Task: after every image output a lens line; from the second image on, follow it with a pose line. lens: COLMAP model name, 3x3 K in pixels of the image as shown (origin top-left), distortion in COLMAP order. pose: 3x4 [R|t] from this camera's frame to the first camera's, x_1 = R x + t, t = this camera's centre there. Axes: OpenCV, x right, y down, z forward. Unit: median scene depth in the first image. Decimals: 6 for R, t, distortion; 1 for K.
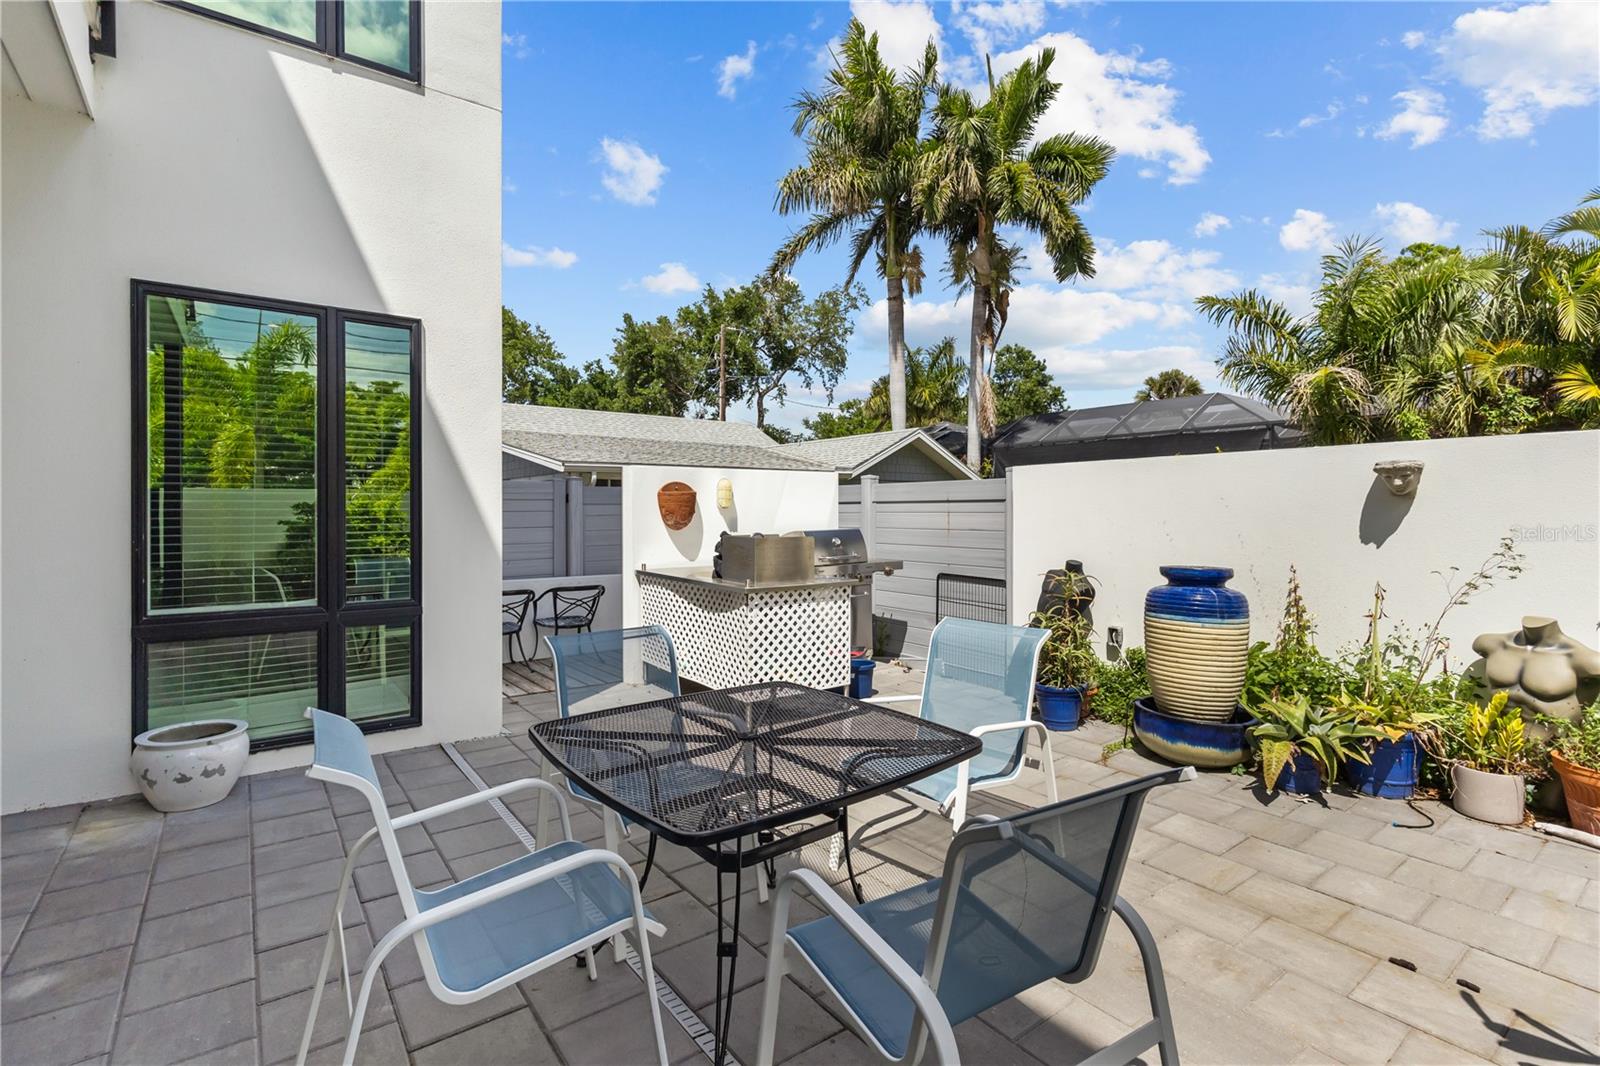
lens RADIAL K [[744.4, 0, 796.0], [0, 744.4, 516.6], [0, 0, 1]] dist [0.002650, 0.000612]
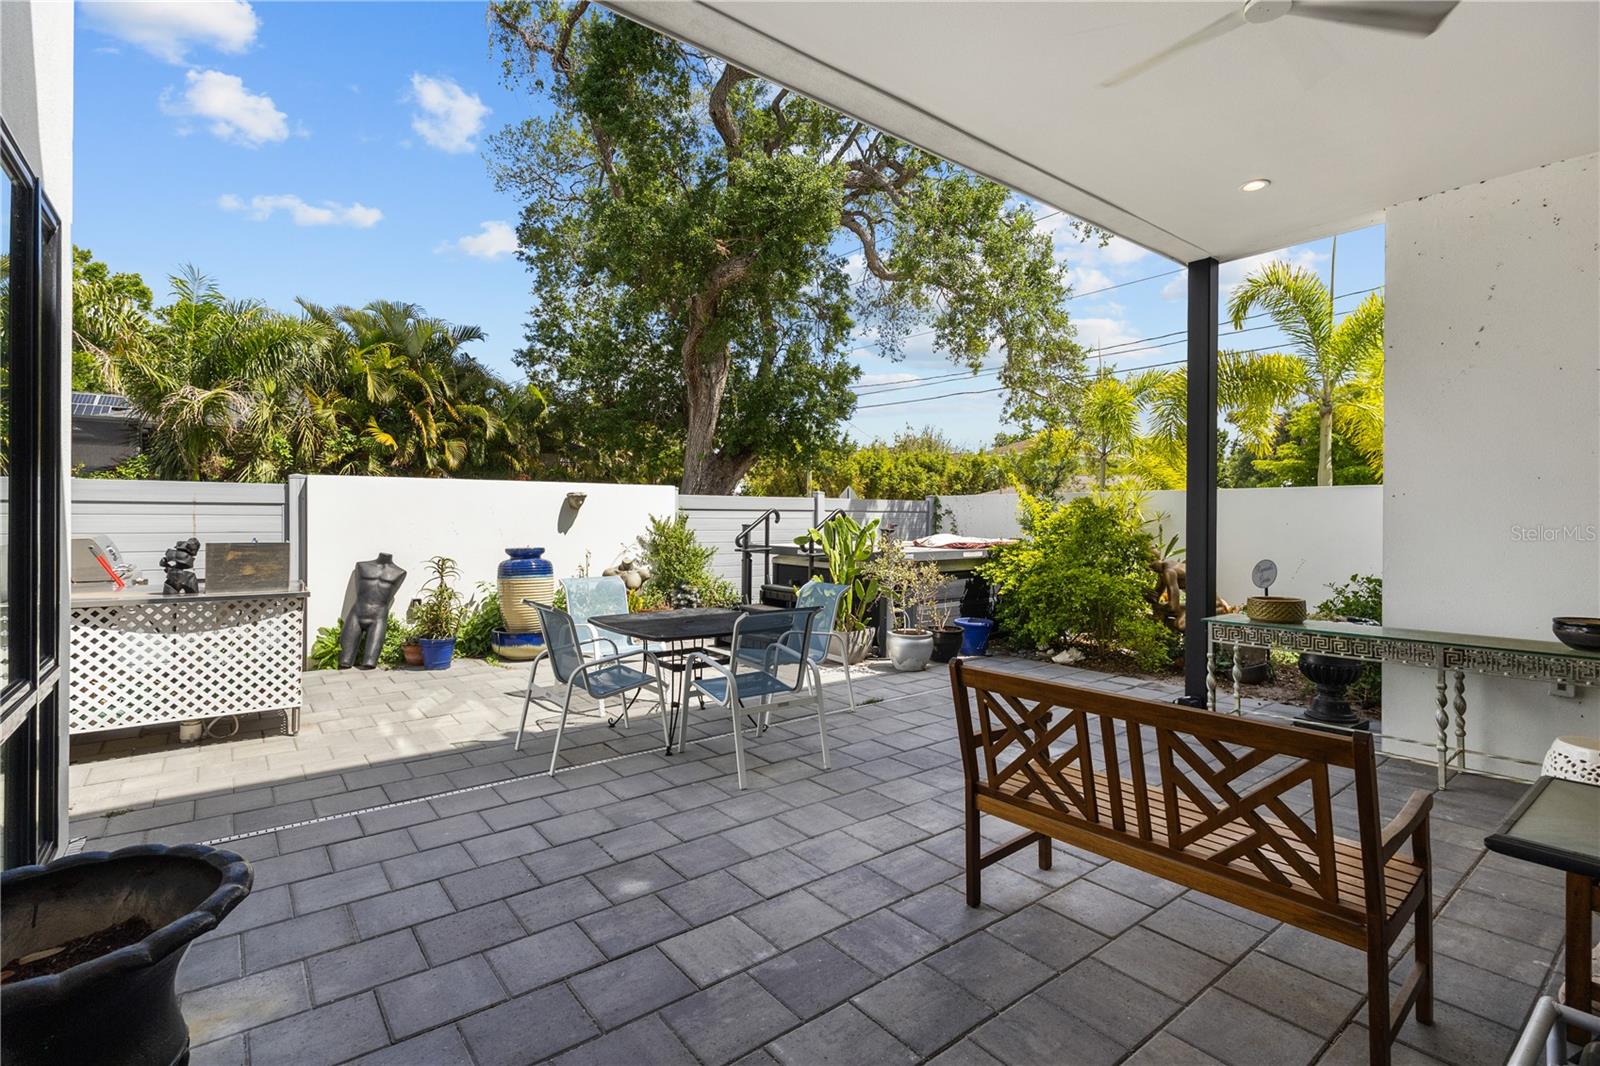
lens RADIAL K [[739.7, 0, 799.3], [0, 739.7, 528.5], [0, 0, 1]] dist [0.001707, 0.000170]
pose [[-0.018942, -0.018346, 0.999652, -1.377574], [-0.000504, 0.999832, 0.018340, -0.011645], [-0.999820, -0.000156, -0.018948, 0.439736]]
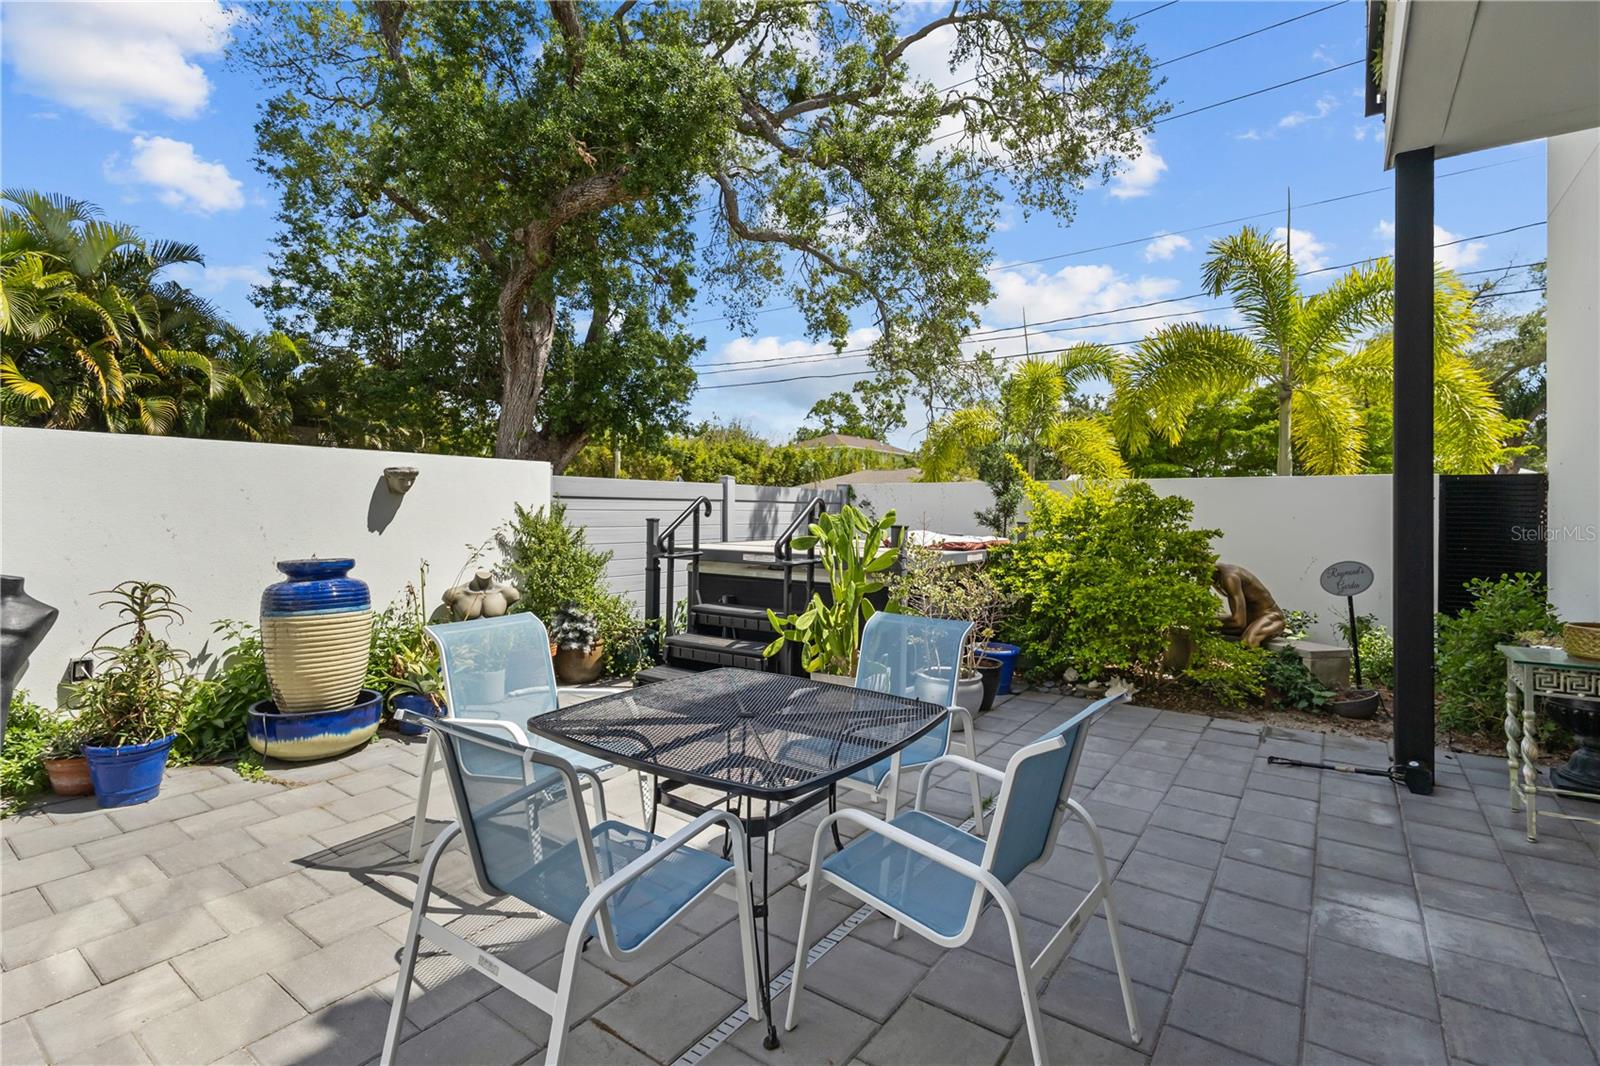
lens RADIAL K [[744.4, 0, 796.0], [0, 744.4, 516.6], [0, 0, 1]] dist [0.002650, 0.000612]
pose [[-0.292975, -0.010669, 0.956061, -0.686525], [-0.003973, 0.999943, 0.009941, -0.003468], [-0.956112, -0.000886, -0.293001, 0.768713]]
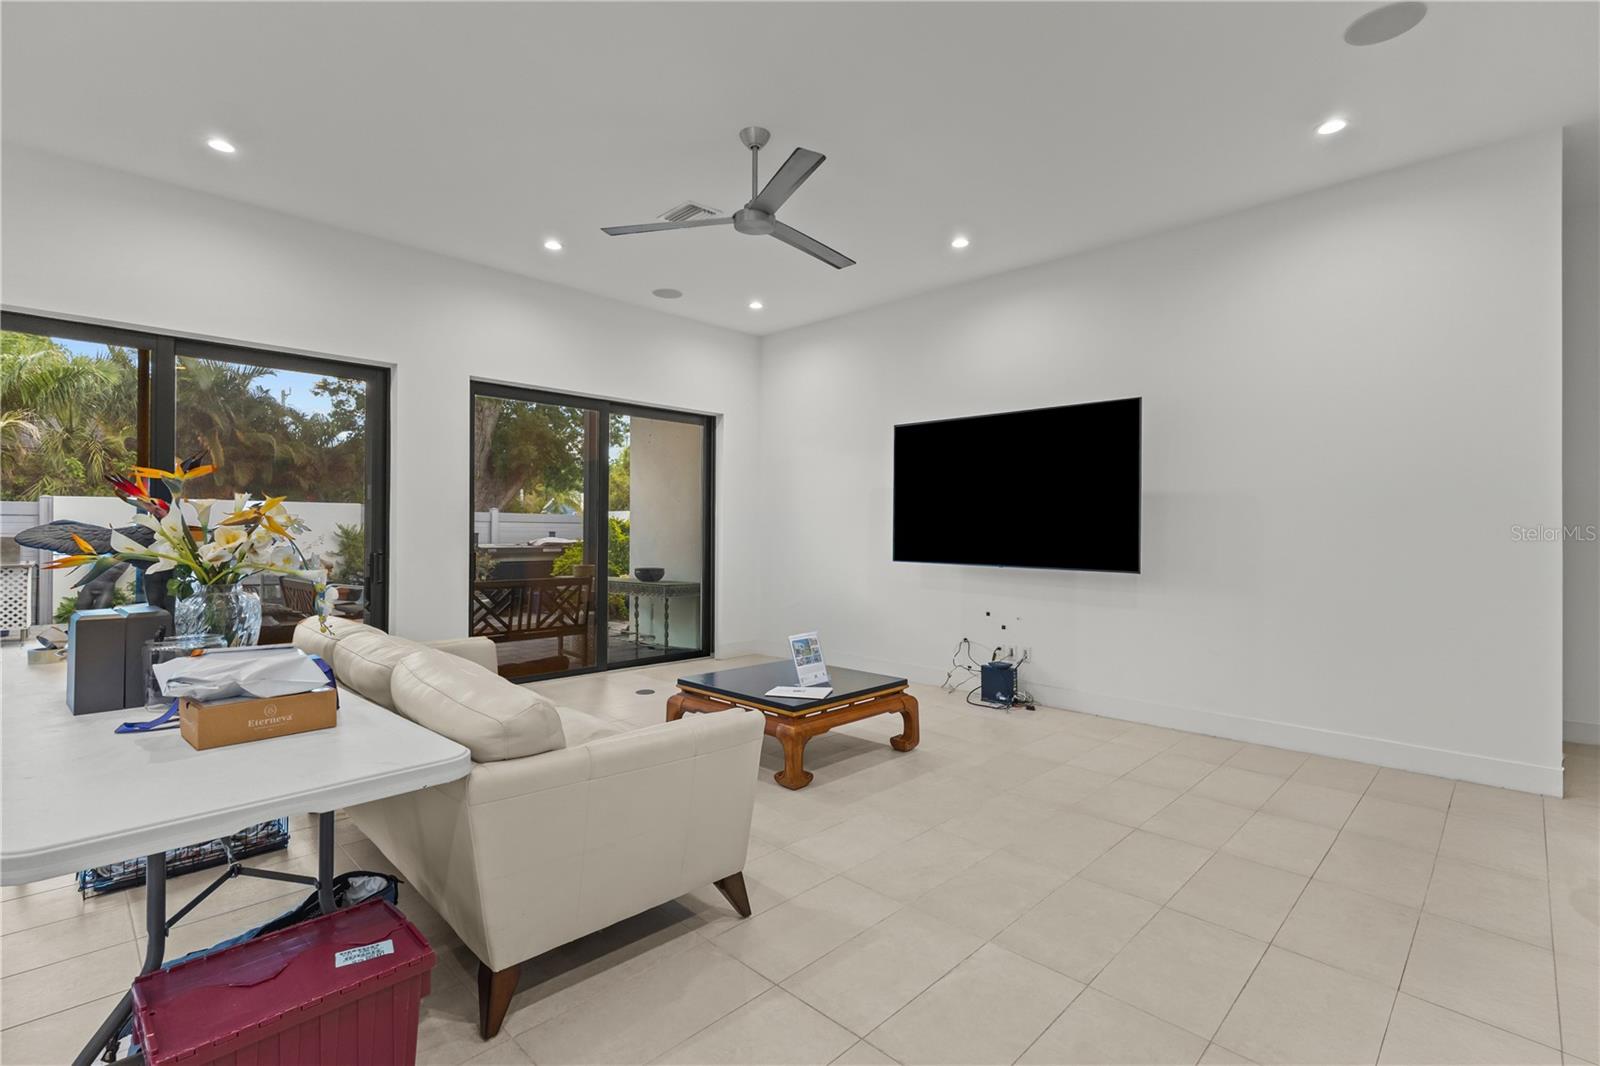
lens RADIAL K [[734.3, 0, 798.2], [0, 734.3, 528.4], [0, 0, 1]] dist [0.001620, 0.000675]
pose [[-0.149159, 0.000691, 0.988813, -2.655359], [-0.003084, 0.999995, -0.001164, 0.006014], [-0.988808, -0.003223, -0.149156, -0.720889]]
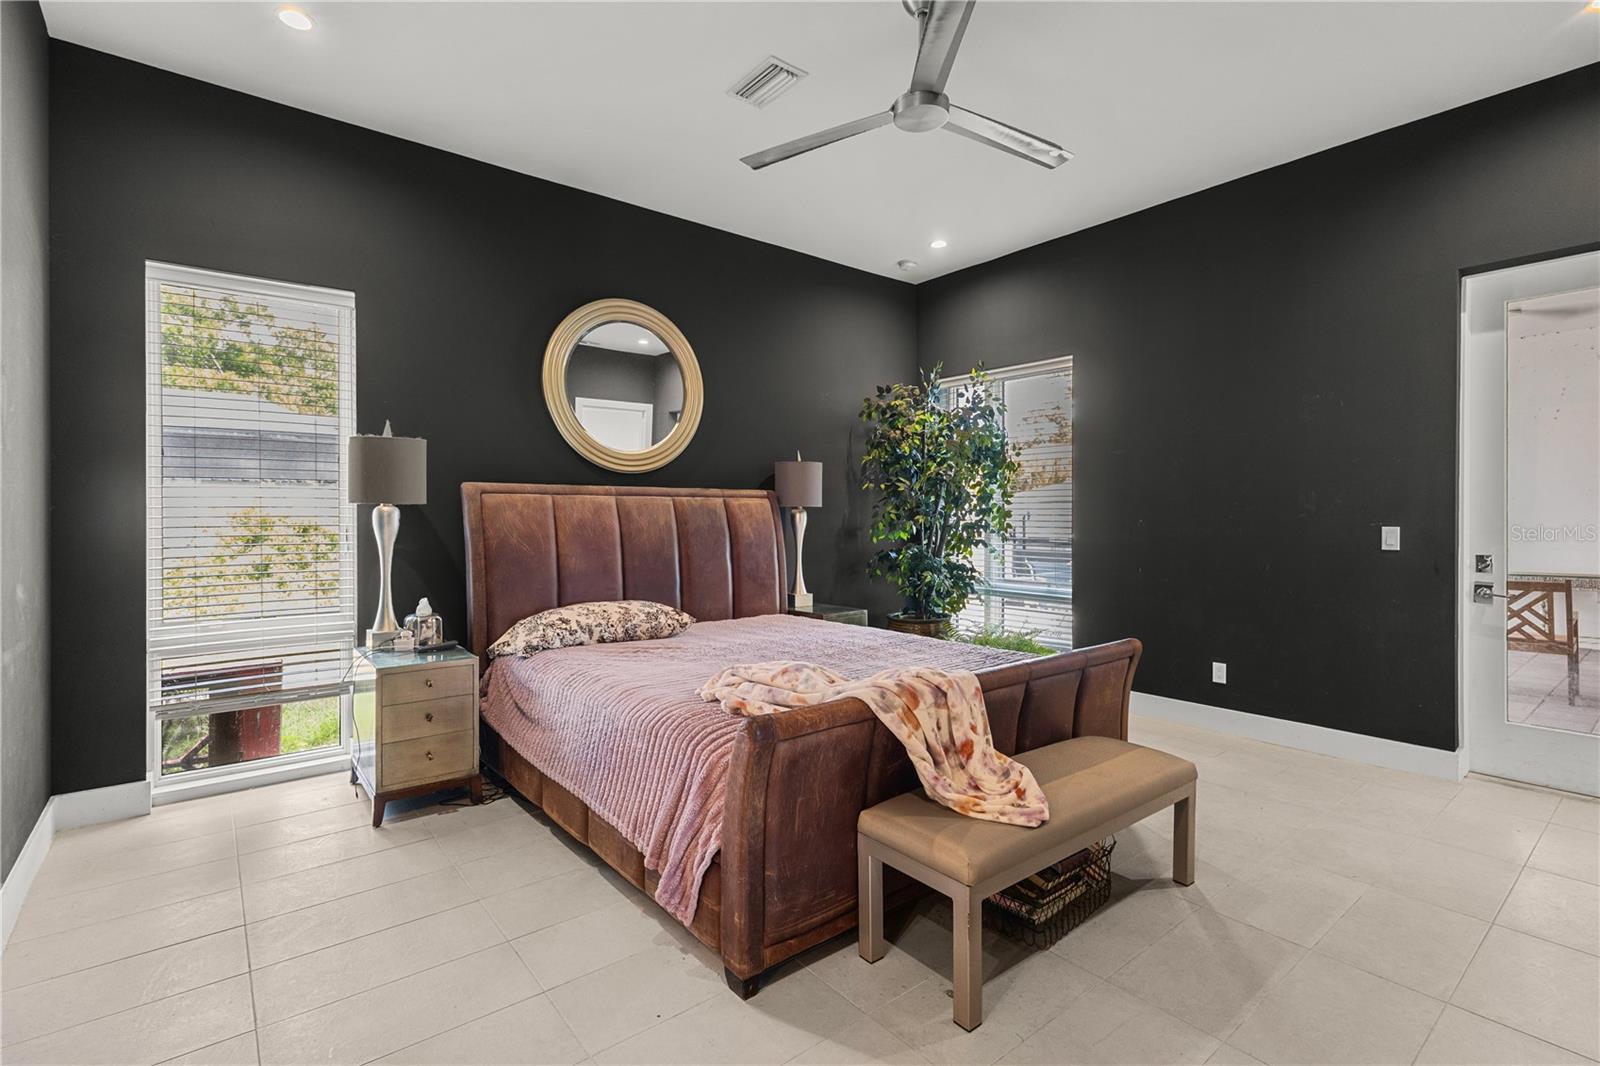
lens RADIAL K [[744.4, 0, 796.0], [0, 744.4, 516.6], [0, 0, 1]] dist [0.002650, 0.000612]
pose [[-0.023582, -0.001970, 0.999720, -2.307281], [0.006390, 0.999977, 0.002121, -0.011738], [-0.999701, 0.006438, -0.023569, 1.570699]]
